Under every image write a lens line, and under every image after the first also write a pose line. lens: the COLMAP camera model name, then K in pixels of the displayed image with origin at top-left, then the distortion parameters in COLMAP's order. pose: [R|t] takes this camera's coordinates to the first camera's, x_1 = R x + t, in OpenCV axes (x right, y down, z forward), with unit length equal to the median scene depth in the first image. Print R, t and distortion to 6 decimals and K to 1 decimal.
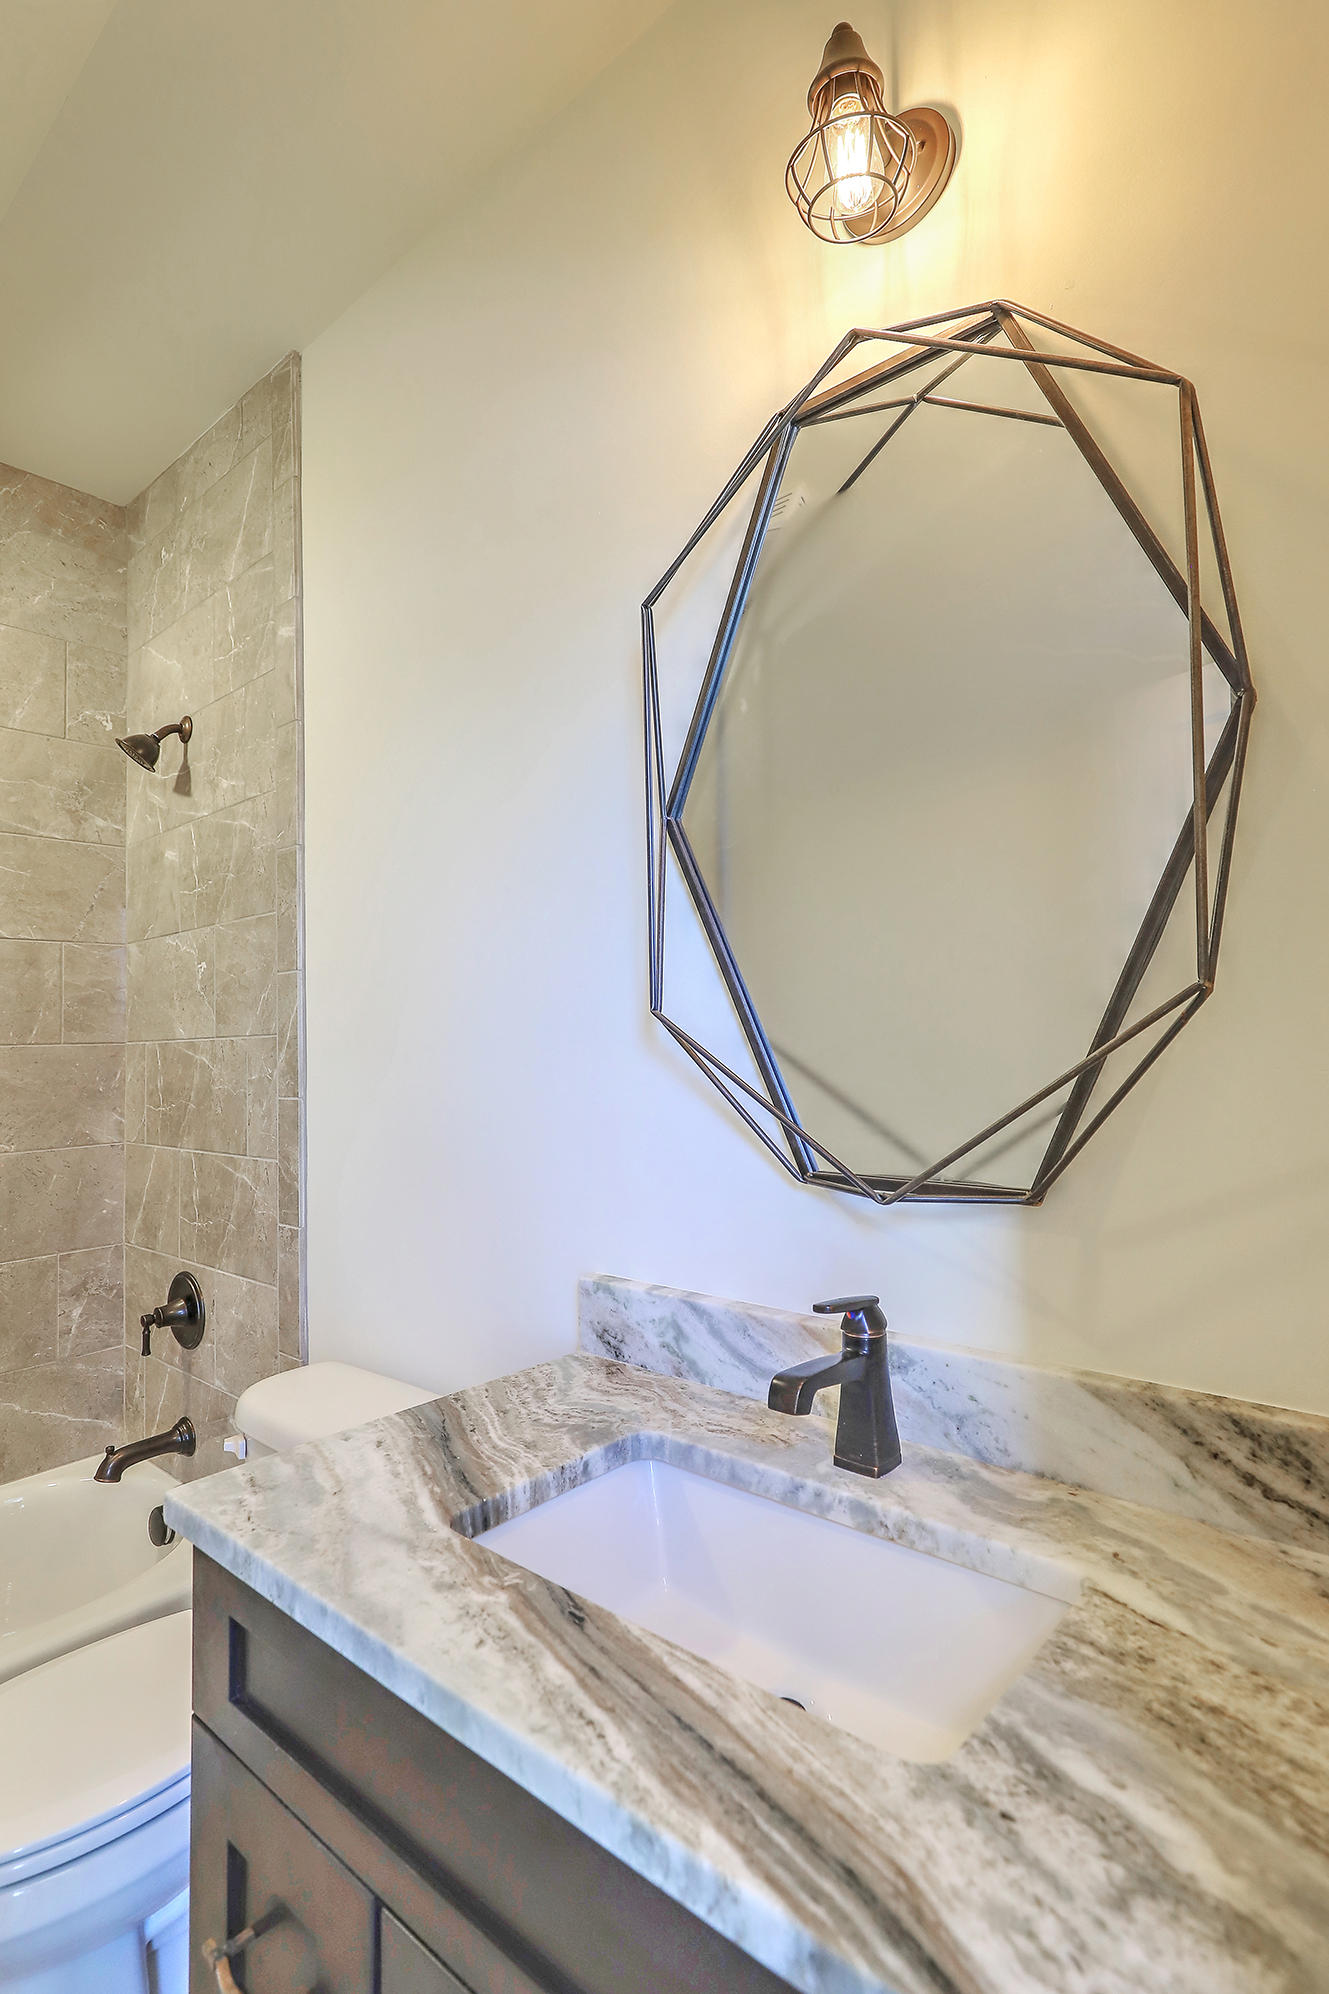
lens RADIAL K [[906.9, 0, 649.9], [0, 906.9, 1003.9], [0, 0, 1]] dist [0.001305, 0.000309]
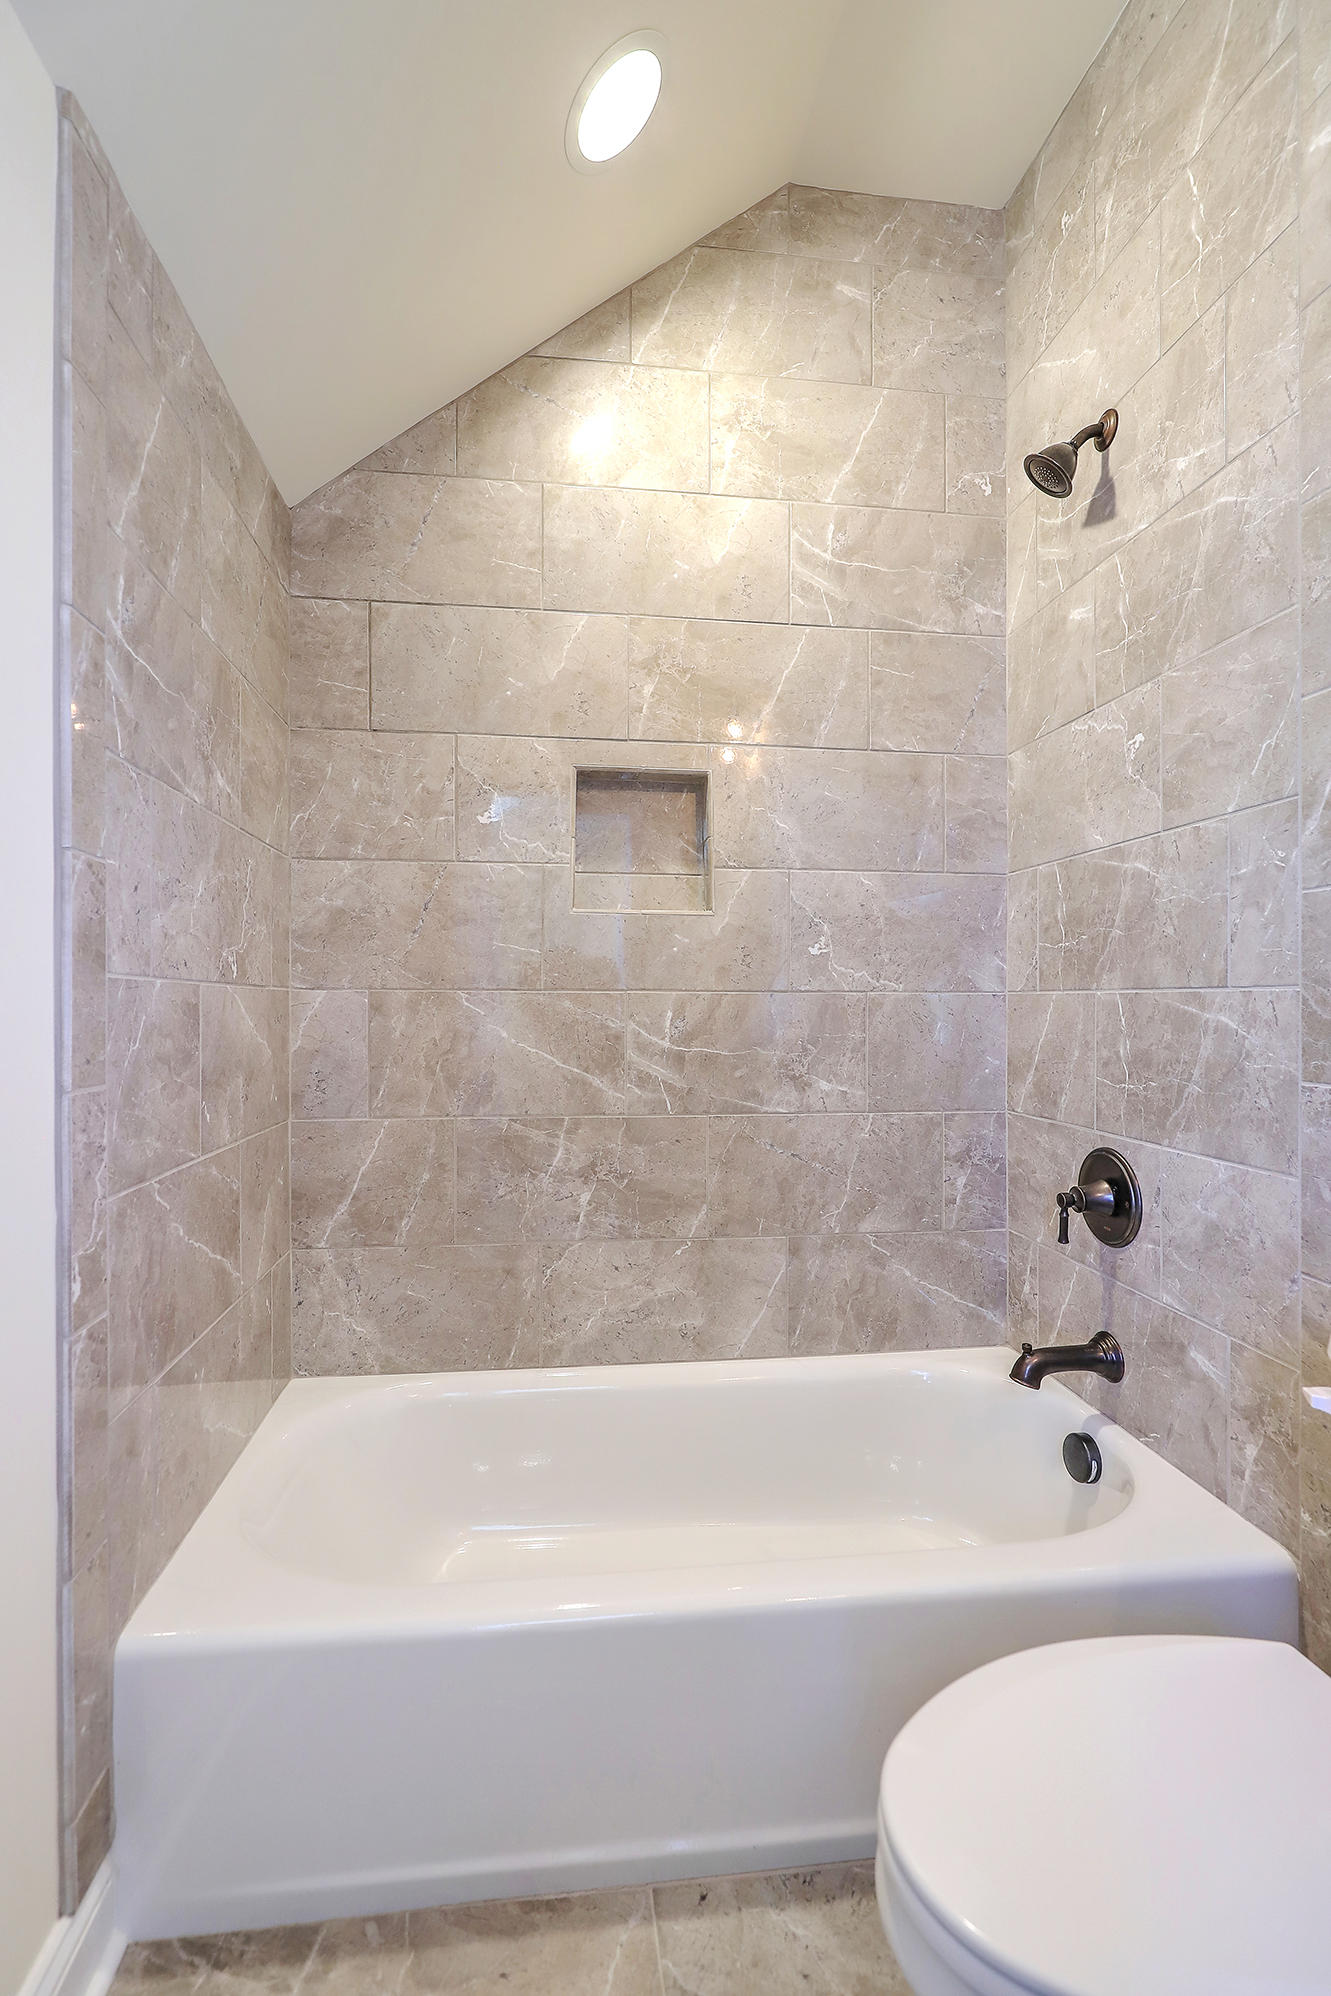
lens RADIAL K [[907.8, 0, 670.7], [0, 907.8, 1002.3], [0, 0, 1]] dist [0.001305, 0.000309]
pose [[0.742987, 0.017453, -0.669078, -0.268489], [0.022534, 0.998441, 0.051068, 0.121566], [0.668926, -0.053020, 0.741436, 0.180091]]
